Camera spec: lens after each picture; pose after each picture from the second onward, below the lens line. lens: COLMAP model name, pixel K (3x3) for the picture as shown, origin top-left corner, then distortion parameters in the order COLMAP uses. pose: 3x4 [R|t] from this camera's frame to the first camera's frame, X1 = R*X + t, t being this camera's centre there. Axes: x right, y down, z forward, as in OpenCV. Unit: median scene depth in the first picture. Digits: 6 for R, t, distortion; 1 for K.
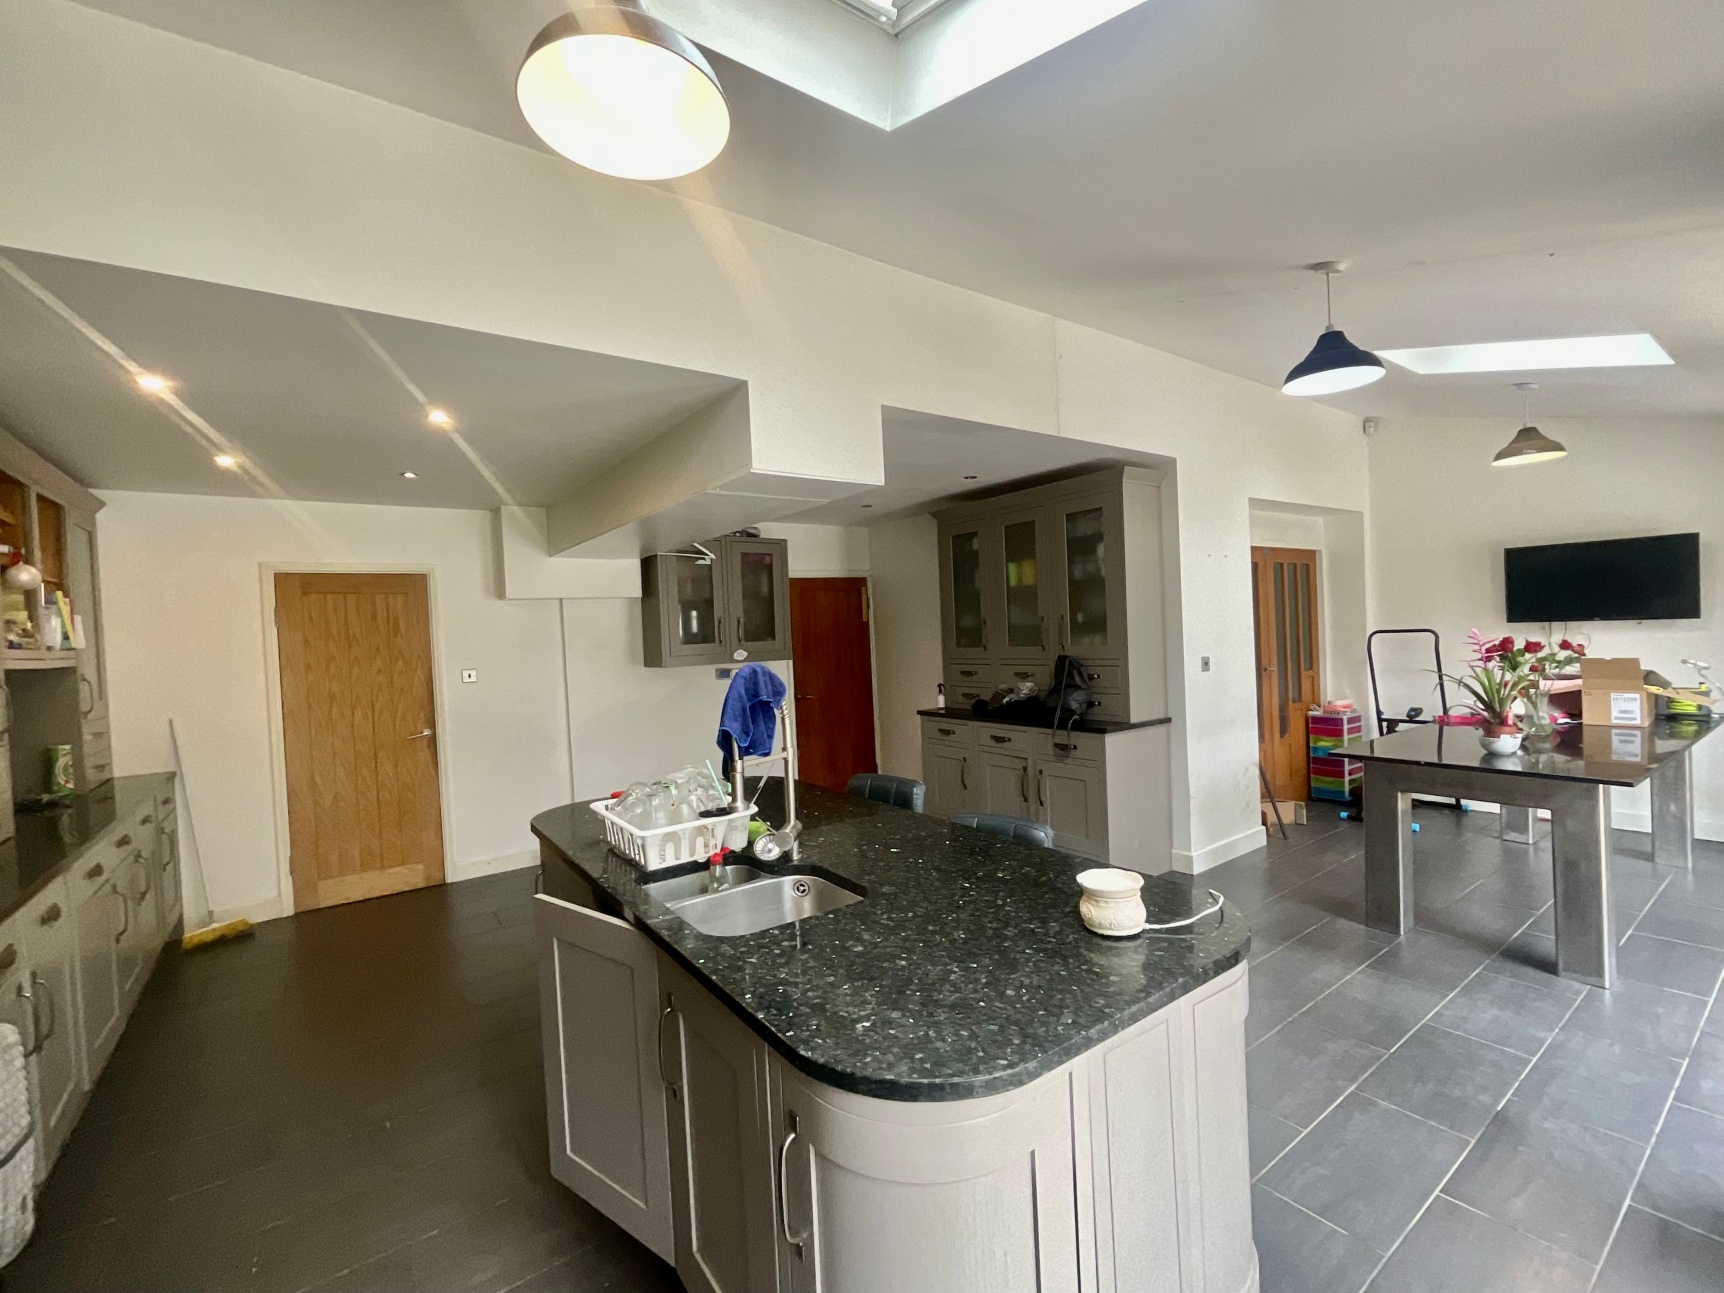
lens RADIAL K [[724.2, 0, 862.0], [0, 724.2, 646.5], [0, 0, 1]] dist [-0.001003, 0.000129]
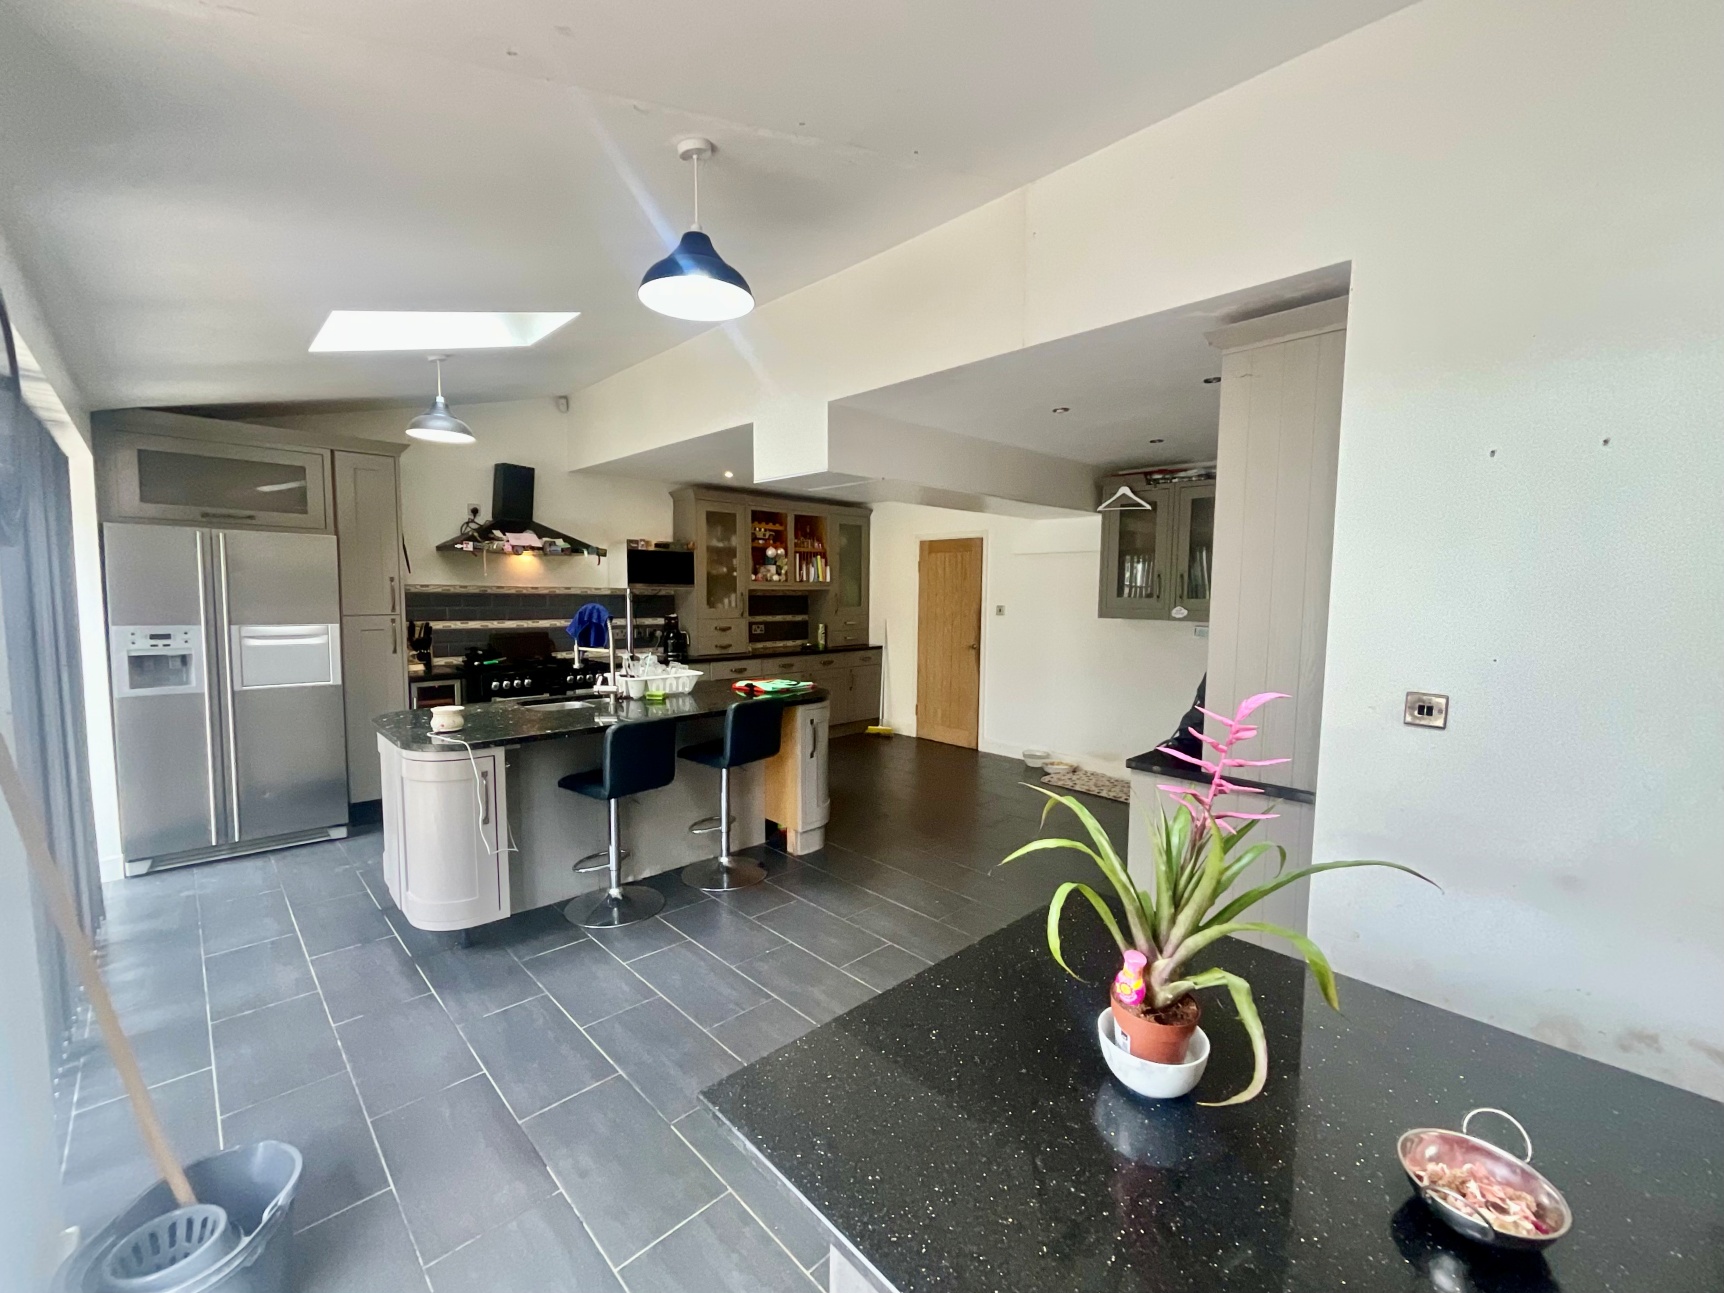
lens RADIAL K [[698.2, 0, 862.5], [0, 698.2, 649.1], [0, 0, 1]] dist [-0.001452, 0.000577]
pose [[0.153721, 0.134501, -0.978917, 1.205883], [-0.032258, 0.990848, 0.131075, -0.085027], [0.987588, 0.011429, 0.156653, 0.882566]]
